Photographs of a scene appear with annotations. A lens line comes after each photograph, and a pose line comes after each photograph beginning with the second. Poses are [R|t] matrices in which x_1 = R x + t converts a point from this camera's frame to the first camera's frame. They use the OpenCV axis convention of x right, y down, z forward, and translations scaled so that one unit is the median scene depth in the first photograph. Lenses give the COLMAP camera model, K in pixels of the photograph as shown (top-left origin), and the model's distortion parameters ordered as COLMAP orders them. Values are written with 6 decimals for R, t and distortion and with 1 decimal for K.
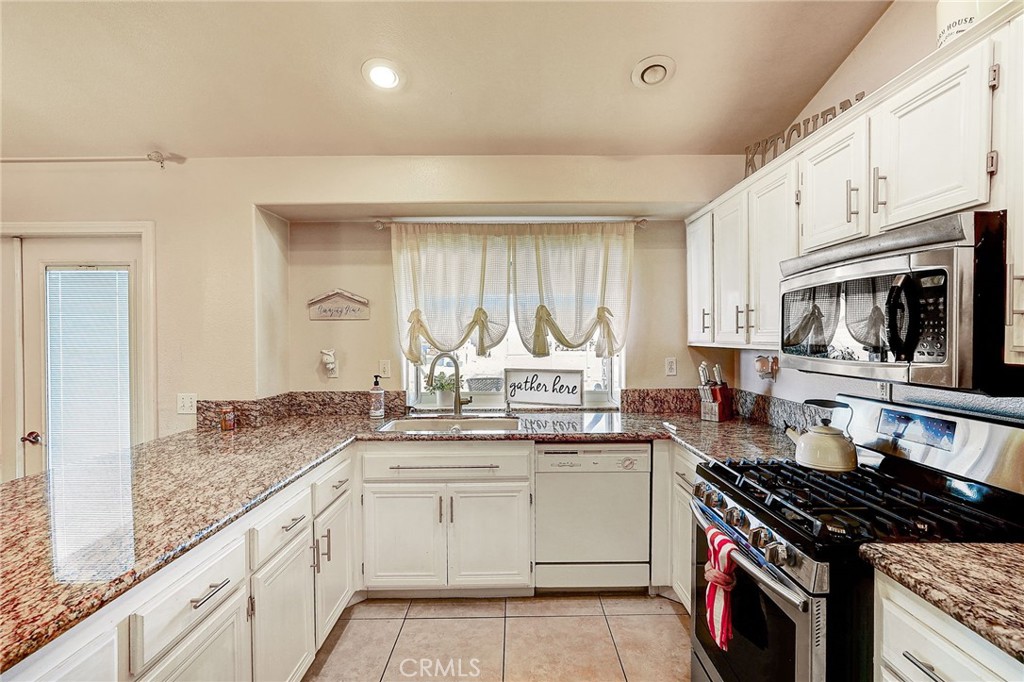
lens RADIAL K [[467.7, 0, 512.0], [0, 467.7, 341.0], [0, 0, 1]] dist [0.000155, 0.000014]
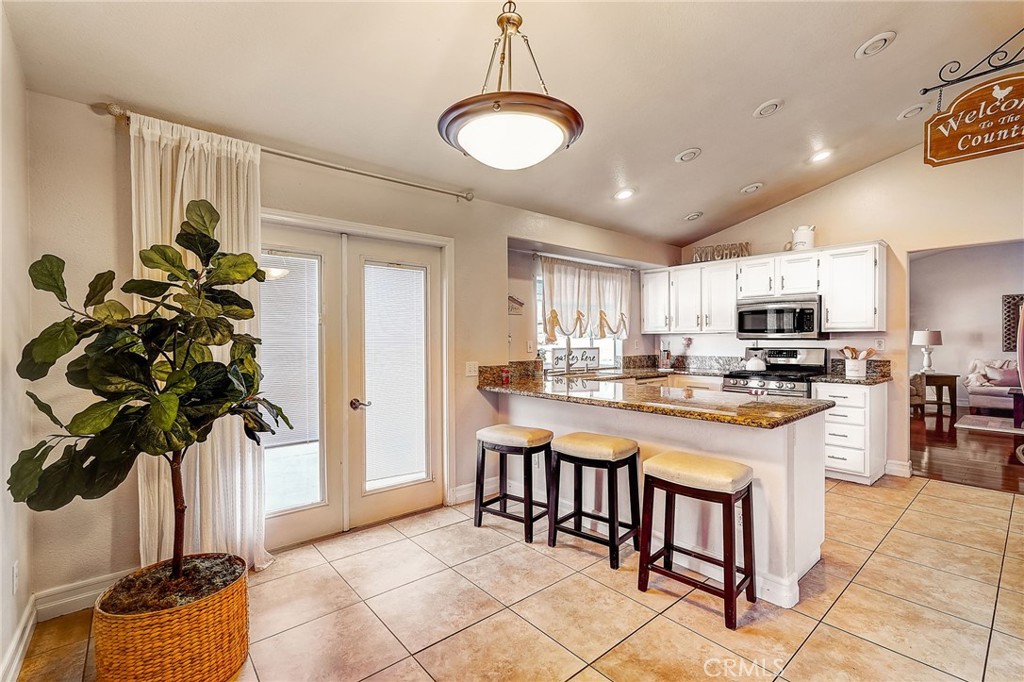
lens RADIAL K [[450.5, 0, 512.0], [0, 450.5, 341.0], [0, 0, 1]] dist [0.000558, -0.000006]
pose [[0.766224, -0.000568, 0.642574, -1.342734], [0.007144, 0.999945, -0.007636, 0.054169], [-0.642534, 0.010441, 0.766186, -0.124659]]
